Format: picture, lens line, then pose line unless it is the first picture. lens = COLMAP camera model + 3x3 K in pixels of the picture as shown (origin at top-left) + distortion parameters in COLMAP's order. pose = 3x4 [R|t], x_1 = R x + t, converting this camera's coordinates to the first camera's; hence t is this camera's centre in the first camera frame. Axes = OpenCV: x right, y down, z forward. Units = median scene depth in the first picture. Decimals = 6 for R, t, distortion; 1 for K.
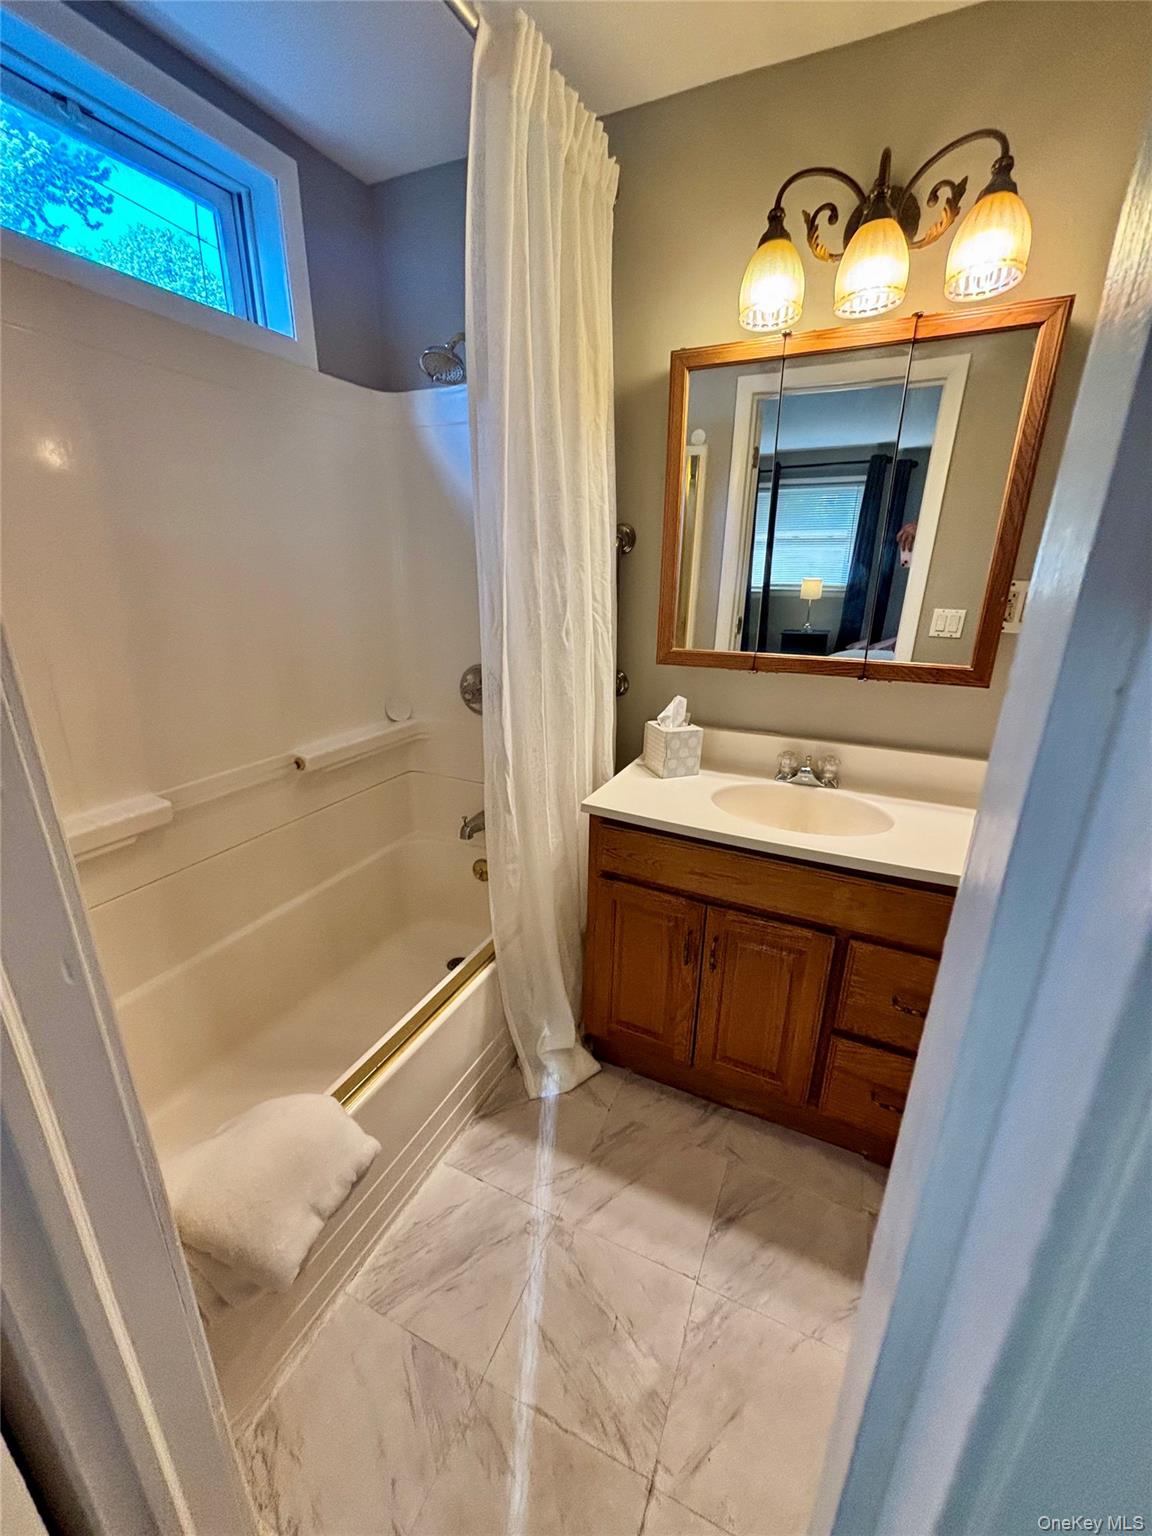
lens RADIAL K [[618.7, 0, 575.2], [0, 618.7, 769.2], [0, 0, 1]] dist [0.003221, 0.000103]
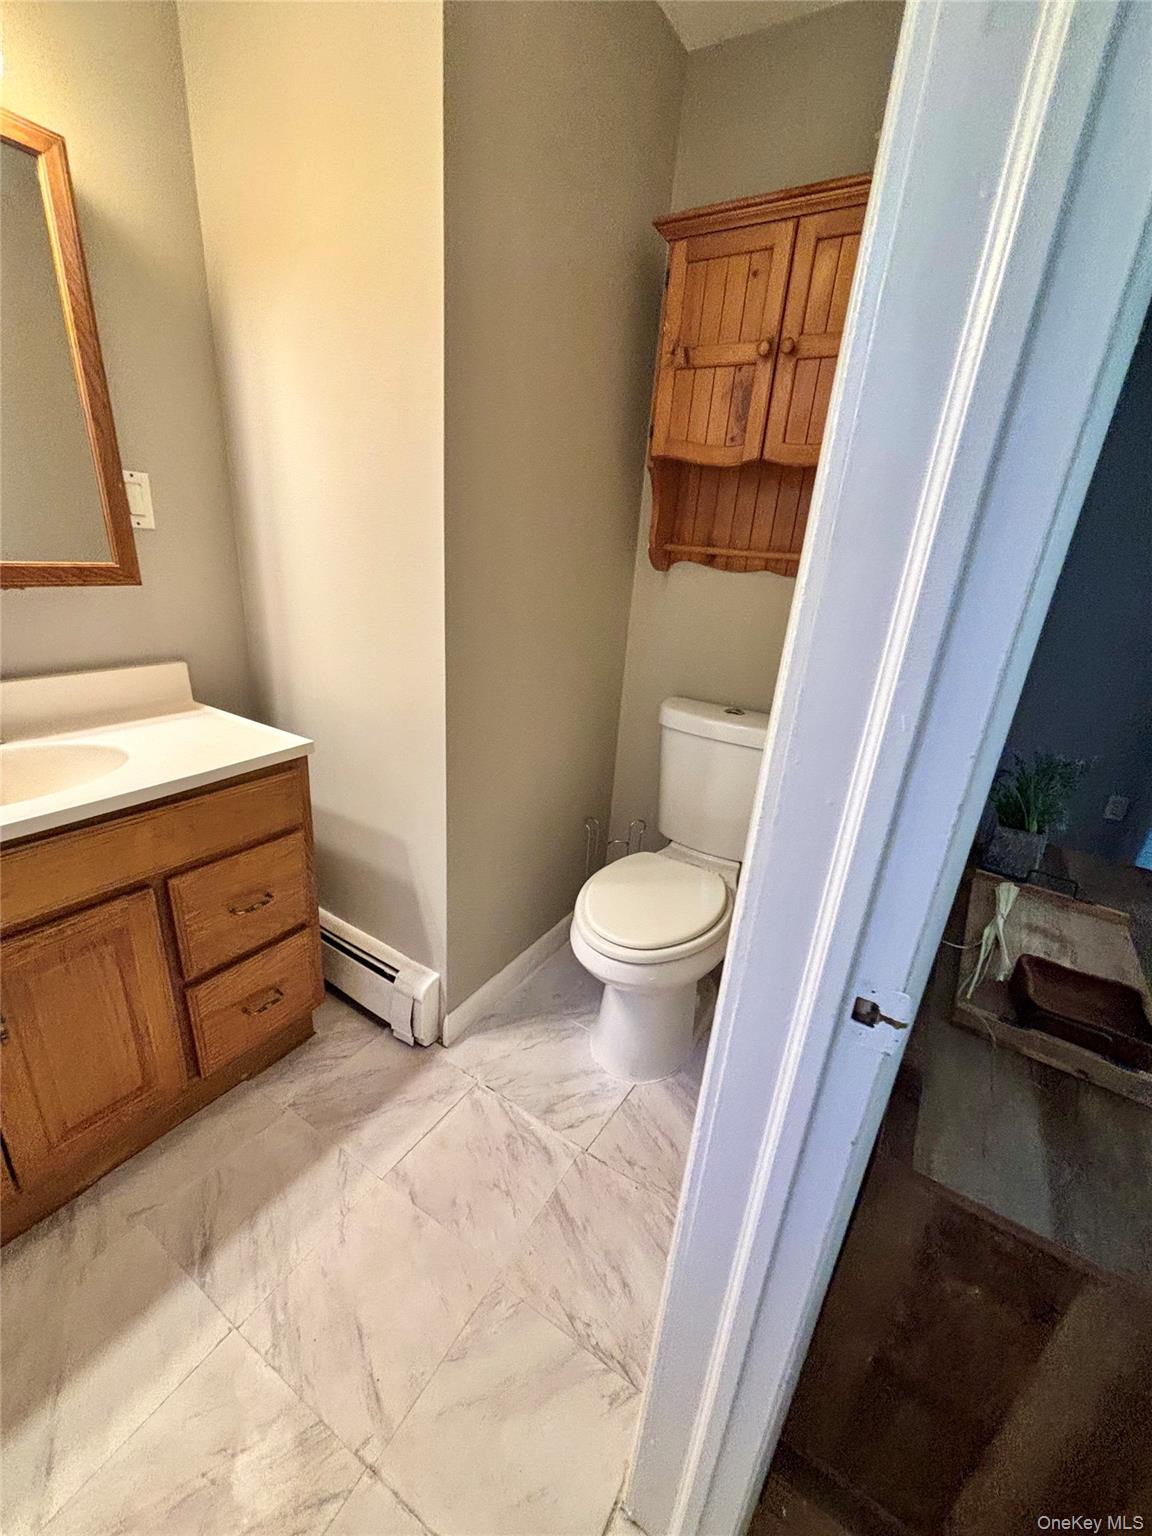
lens RADIAL K [[618.7, 0, 574.1], [0, 618.7, 767.6], [0, 0, 1]] dist [0.003221, 0.000103]
pose [[0.132584, -0.343054, 0.929911, -0.231000], [0.254855, 0.918449, 0.302490, 0.007996], [-0.957847, 0.196887, 0.209201, 0.225729]]
